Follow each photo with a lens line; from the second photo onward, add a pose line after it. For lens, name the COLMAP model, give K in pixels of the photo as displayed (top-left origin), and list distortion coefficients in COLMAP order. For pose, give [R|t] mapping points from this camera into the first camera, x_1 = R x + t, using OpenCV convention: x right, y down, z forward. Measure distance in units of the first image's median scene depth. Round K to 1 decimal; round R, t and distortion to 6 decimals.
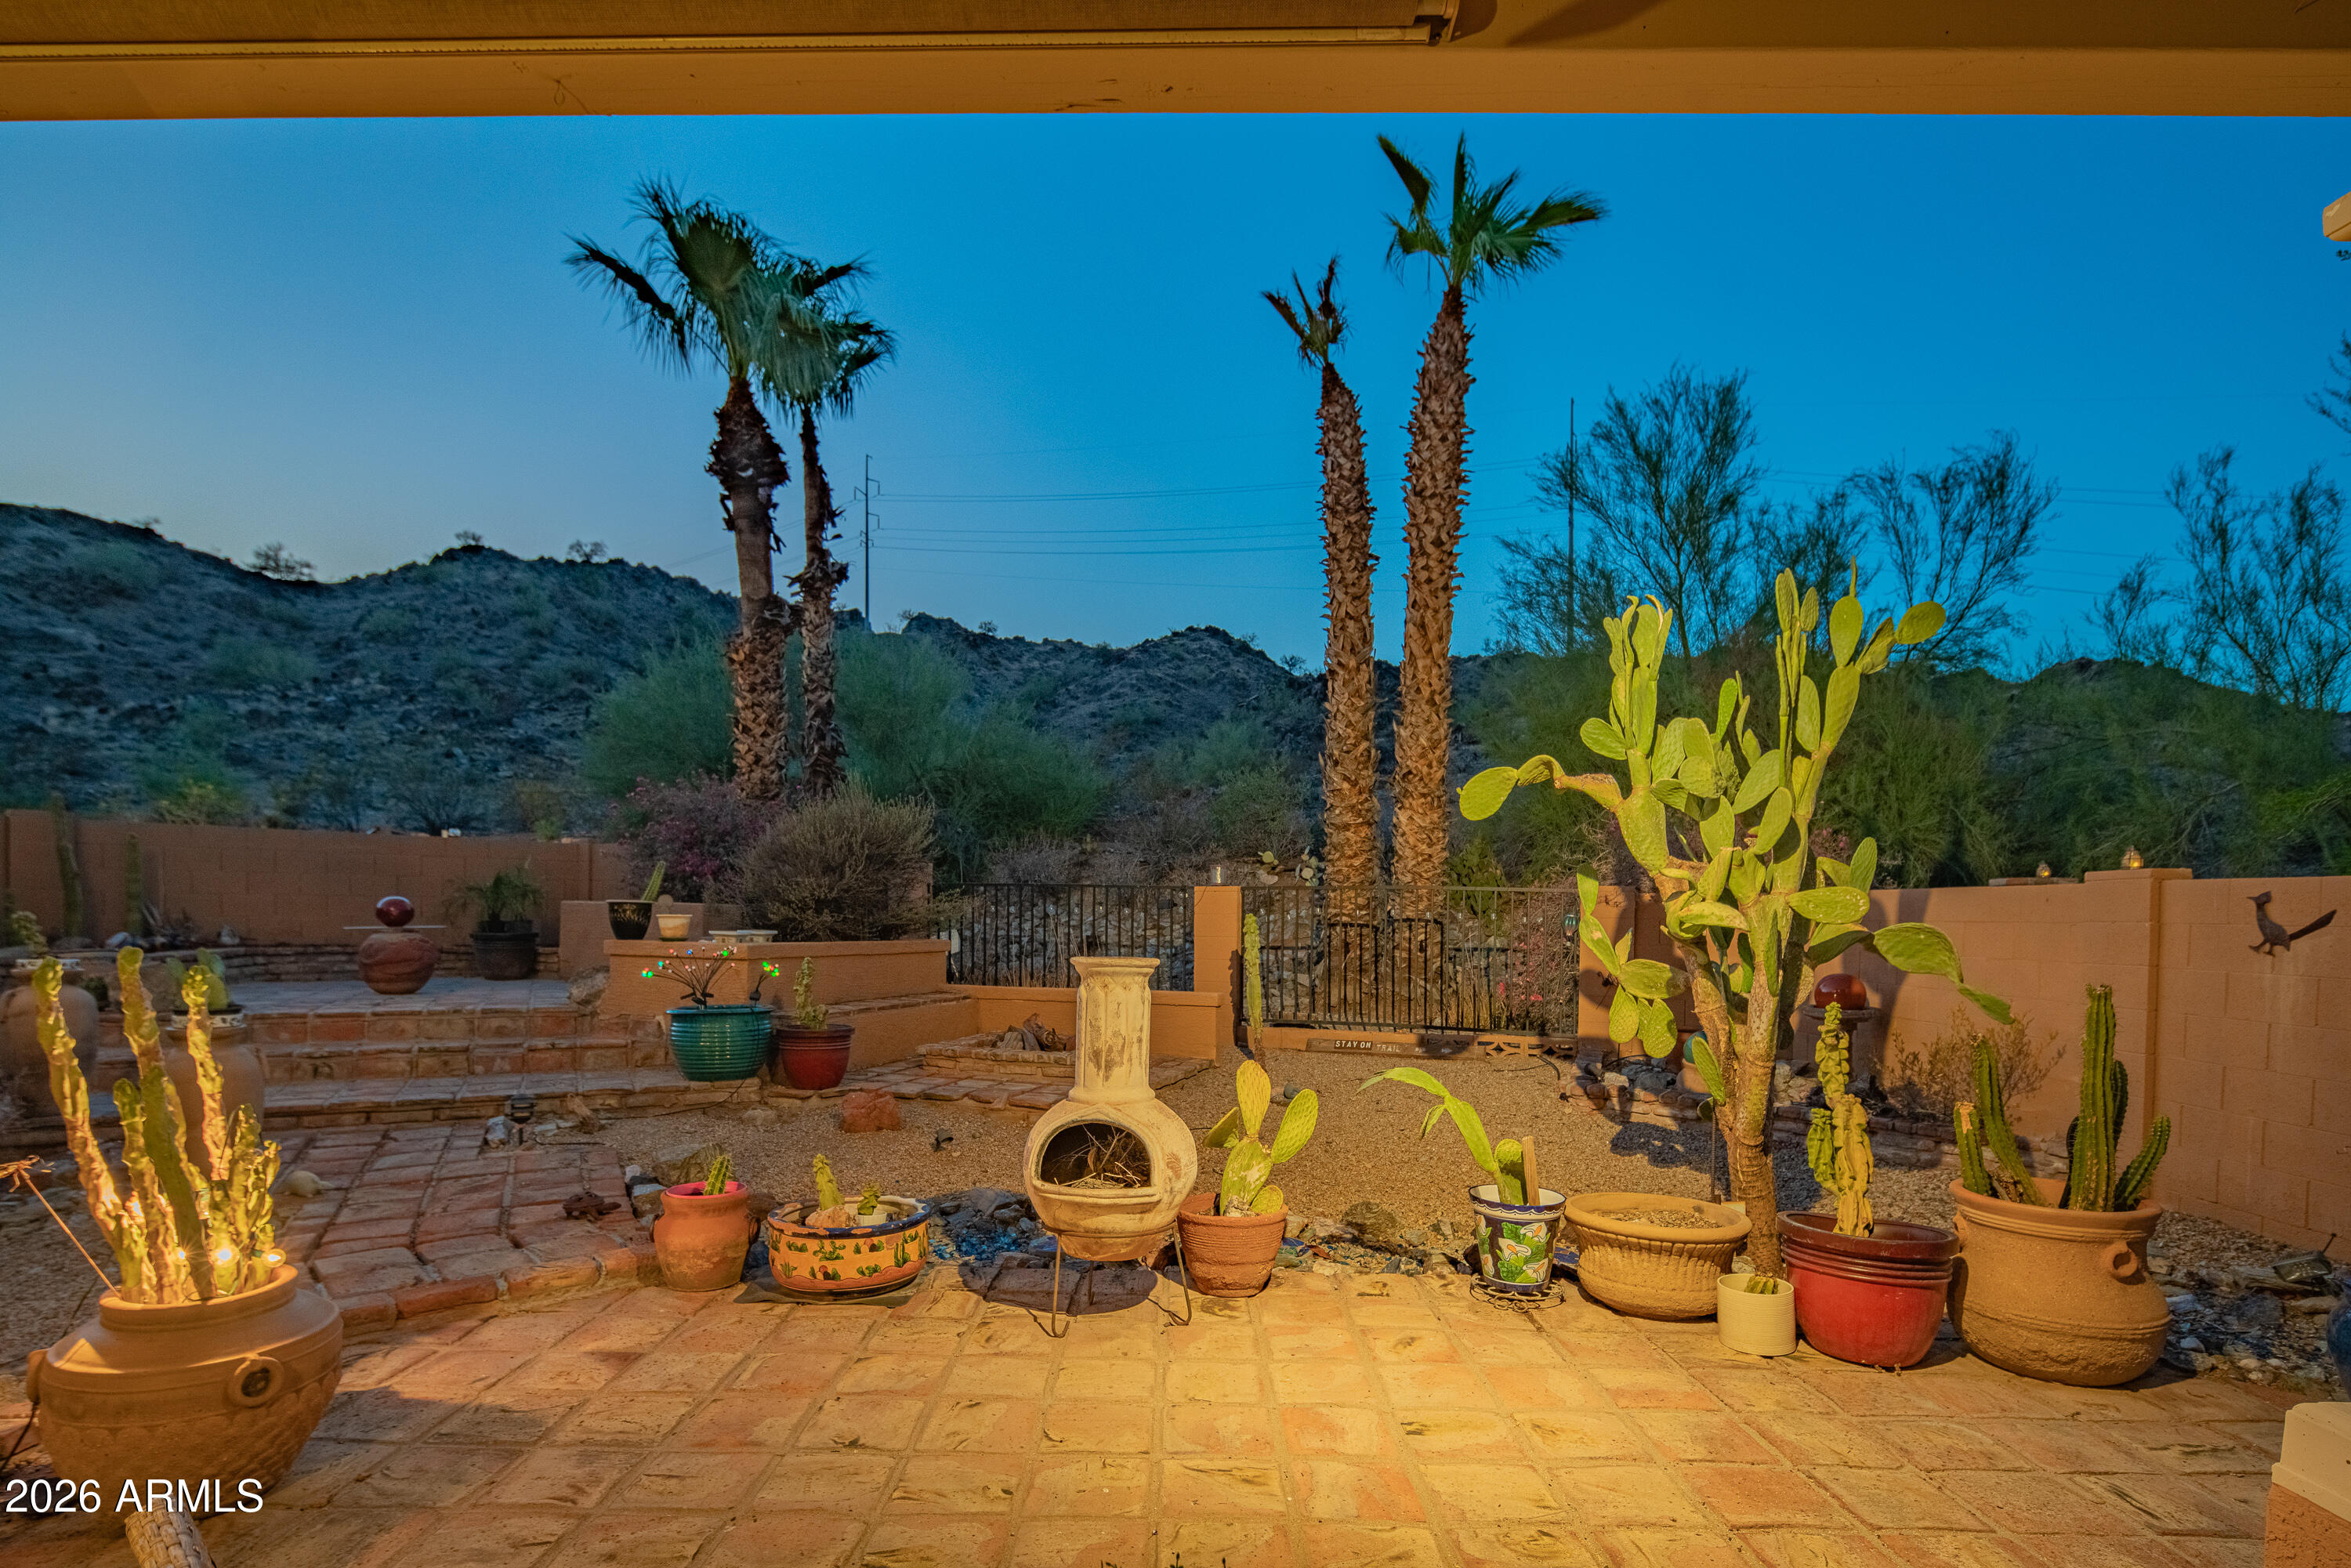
lens RADIAL K [[1152.5, 0, 1164.3], [0, 1152.5, 940.0], [0, 0, 1]] dist [0.000358, -0.001015]
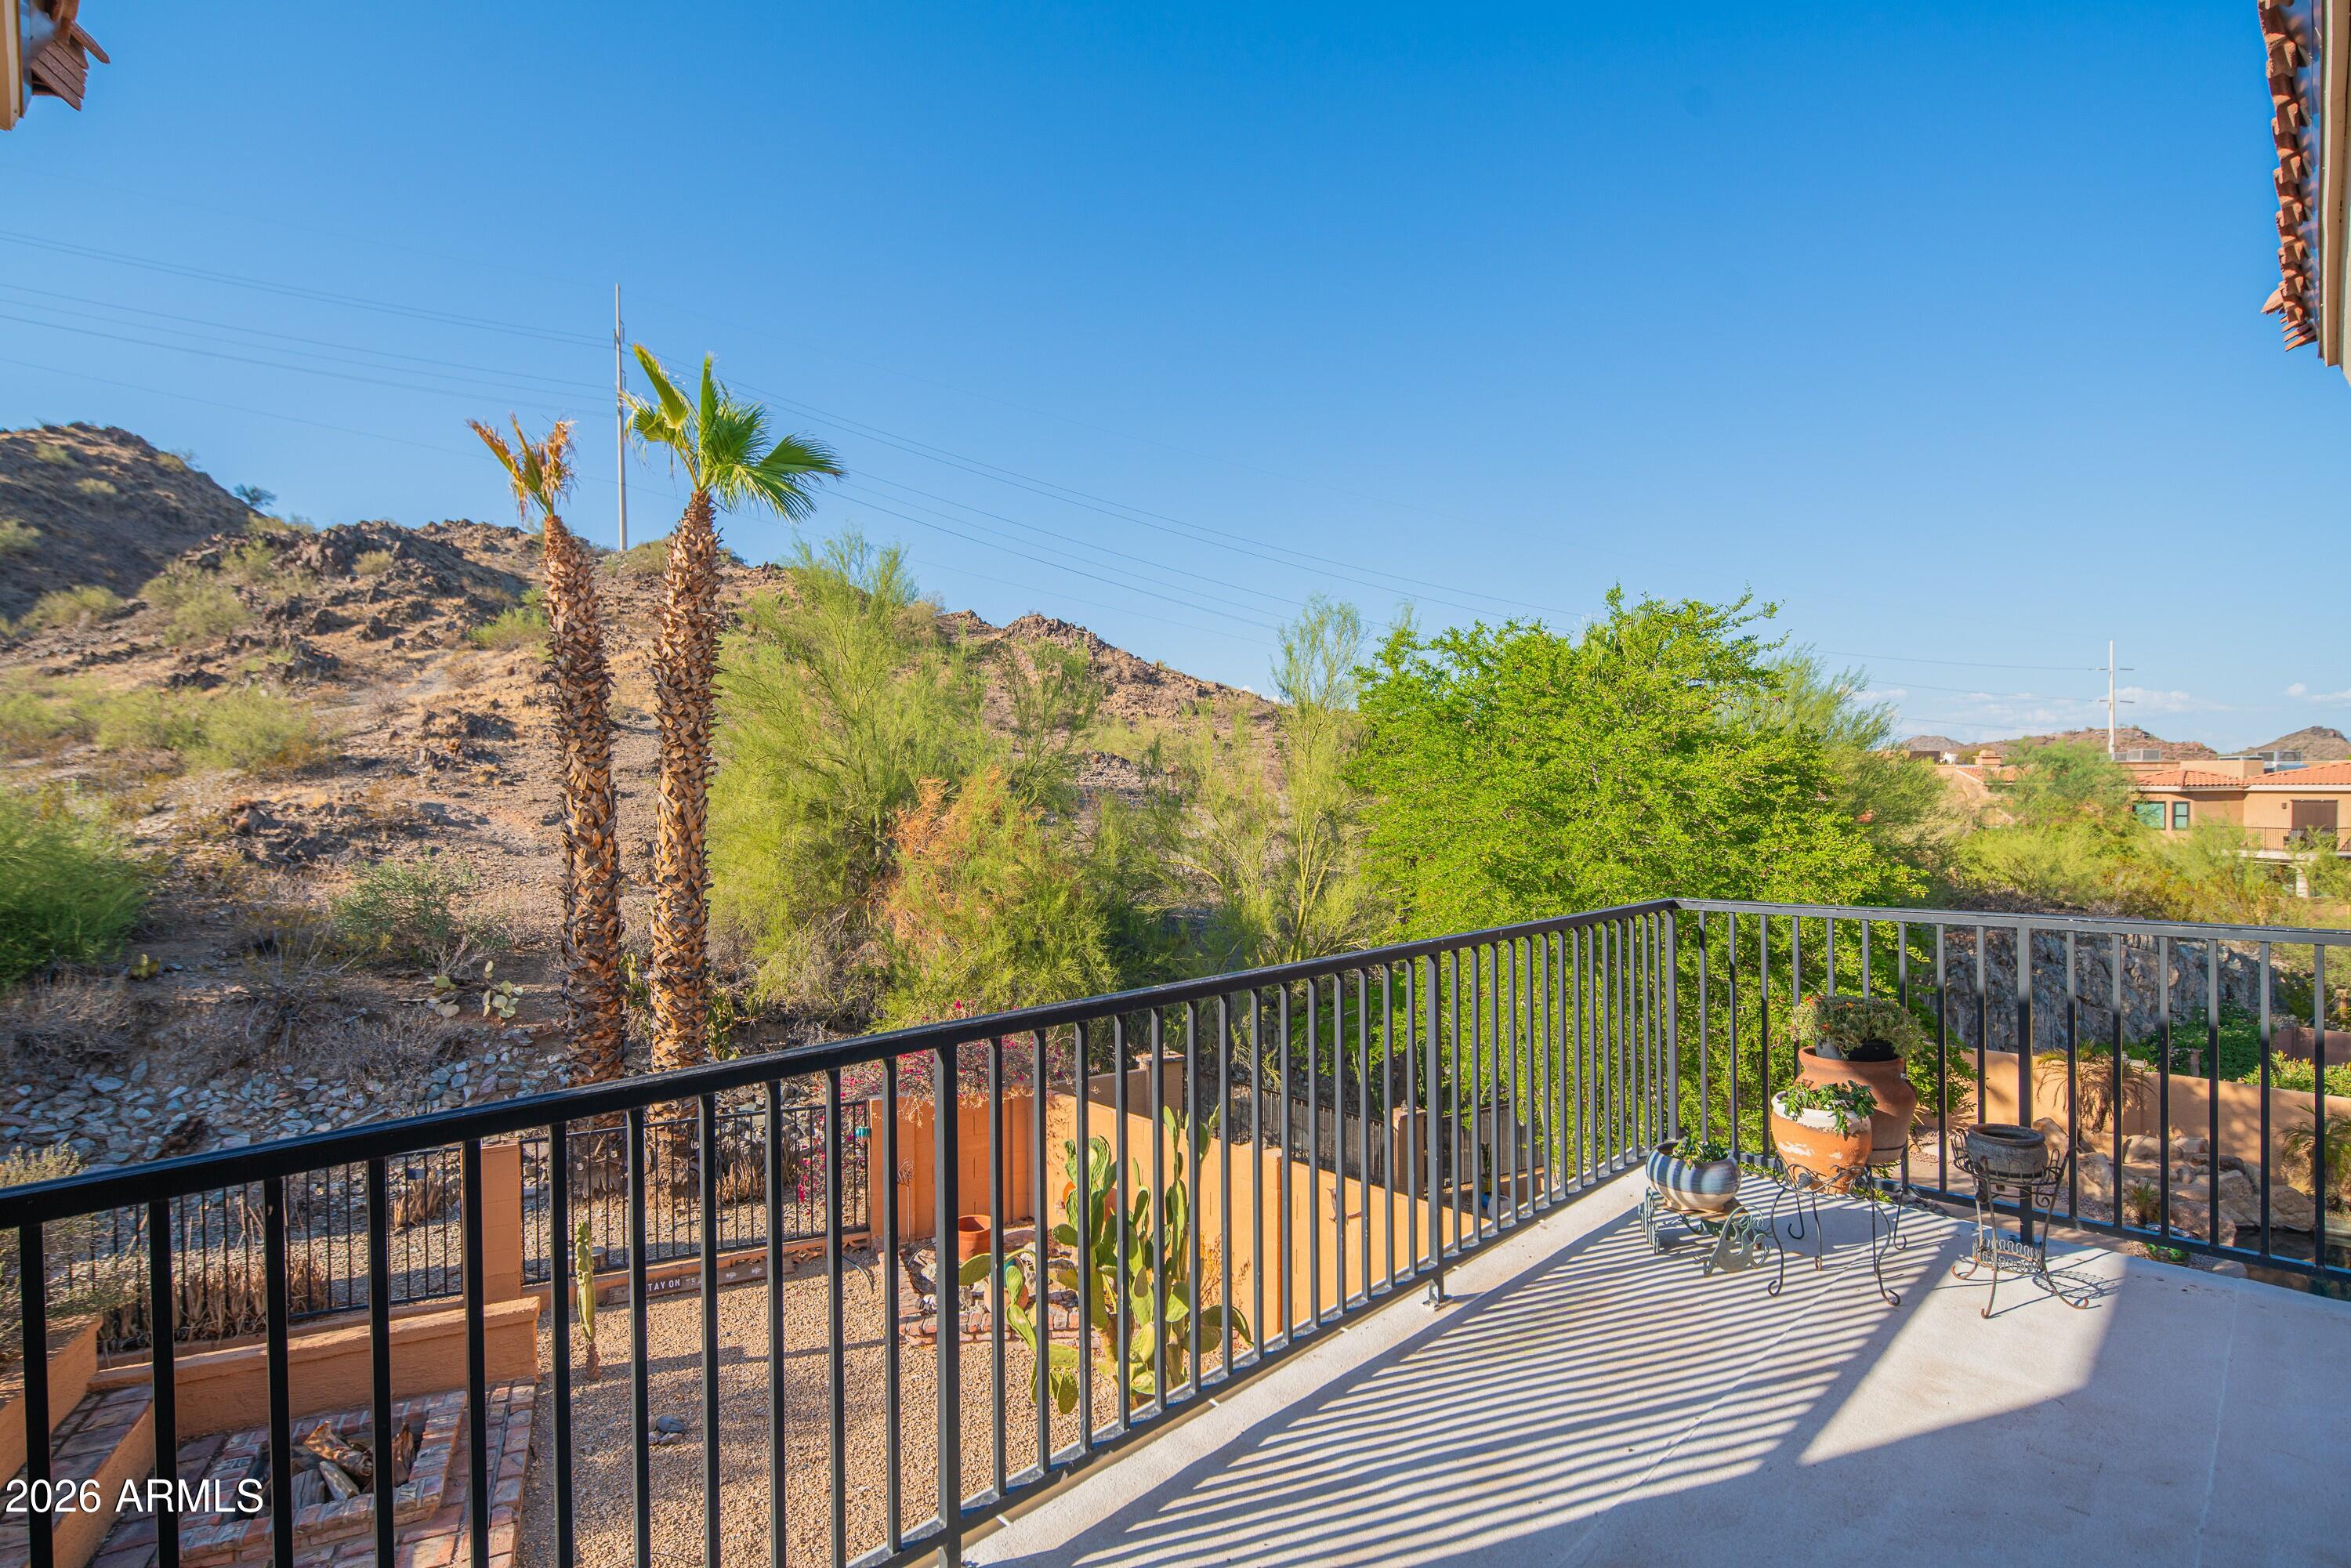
lens RADIAL K [[1149.5, 0, 1159.5], [0, 1149.5, 791.6], [0, 0, 1]] dist [0.000867, -0.001127]
pose [[0.707324, -0.022276, 0.706539, -0.176238], [0.029177, 0.999572, 0.002305, -0.254815], [-0.706288, 0.018985, 0.707670, -0.019866]]
